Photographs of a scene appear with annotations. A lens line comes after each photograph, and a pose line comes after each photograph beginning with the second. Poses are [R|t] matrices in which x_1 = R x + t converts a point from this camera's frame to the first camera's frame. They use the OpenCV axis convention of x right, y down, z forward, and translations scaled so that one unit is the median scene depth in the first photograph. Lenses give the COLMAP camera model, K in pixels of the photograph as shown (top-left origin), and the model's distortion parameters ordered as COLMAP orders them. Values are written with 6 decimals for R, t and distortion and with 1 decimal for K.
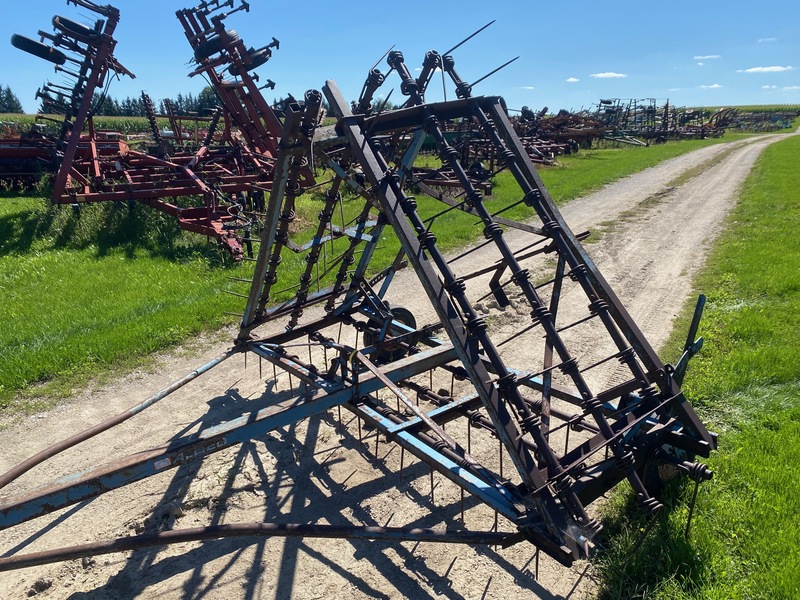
lens RADIAL K [[608.8, 0, 400.0], [0, 608.8, 300.0], [0, 0, 1]] dist [0.003103, -0.000120]
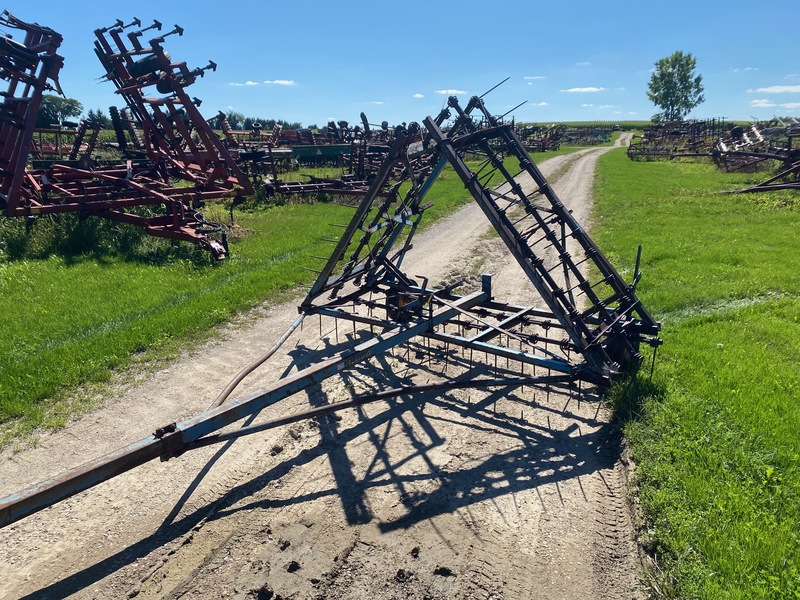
lens RADIAL K [[603.5, 0, 402.5], [0, 603.5, 308.7], [0, 0, 1]] dist [0.004846, -0.002984]
pose [[0.971608, -0.063218, 0.227996, -0.318273], [0.064467, 0.997918, 0.001972, 0.073295], [-0.227646, 0.012783, 0.973660, -0.275879]]
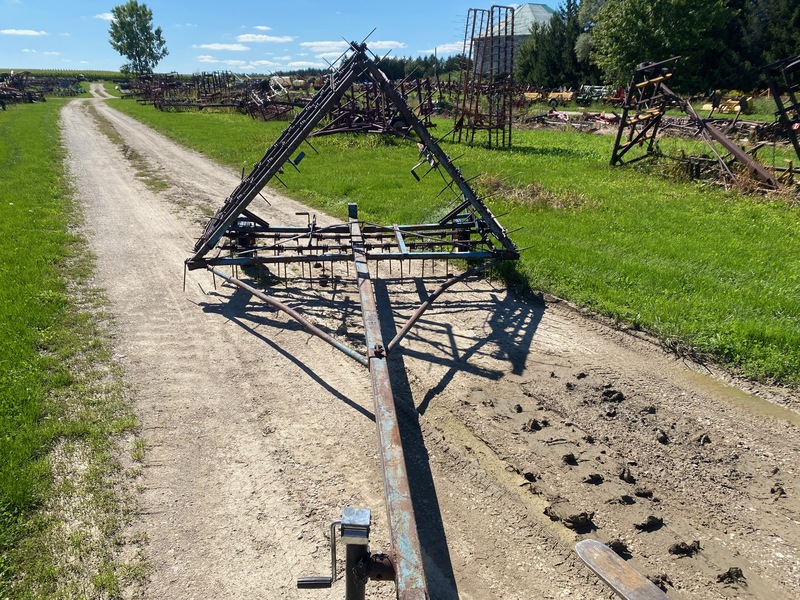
lens RADIAL K [[608.8, 0, 400.0], [0, 608.8, 300.0], [0, 0, 1]] dist [0.003103, -0.000120]
pose [[0.504320, -0.266613, 0.821327, -0.970932], [0.223252, 0.959062, 0.174240, 0.017062], [-0.834158, 0.095490, 0.543196, 0.008562]]
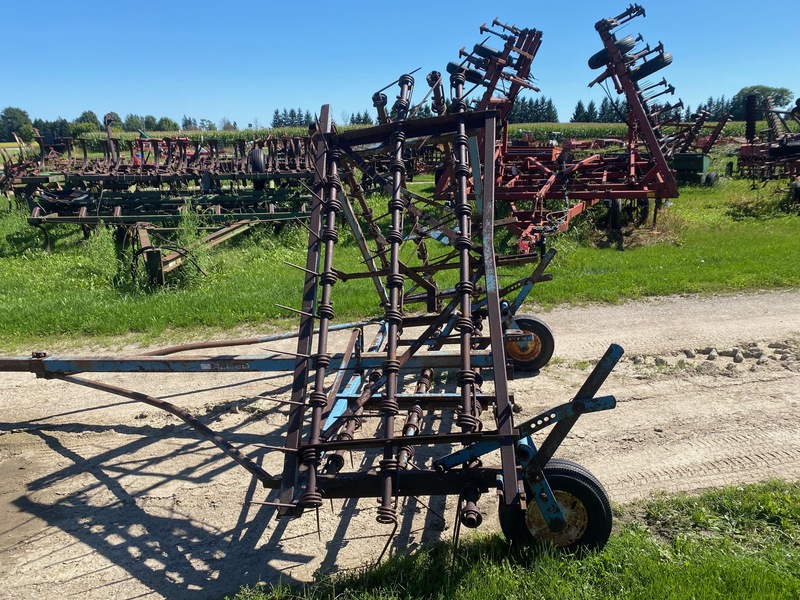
lens RADIAL K [[621.5, 0, 400.0], [0, 621.5, 300.0], [0, 0, 1]] dist [0.002637, -0.001120]
pose [[0.705966, 0.175049, -0.686273, 0.535591], [-0.184581, 0.980963, 0.060340, -0.039399], [0.683771, 0.084075, 0.724837, 0.114976]]
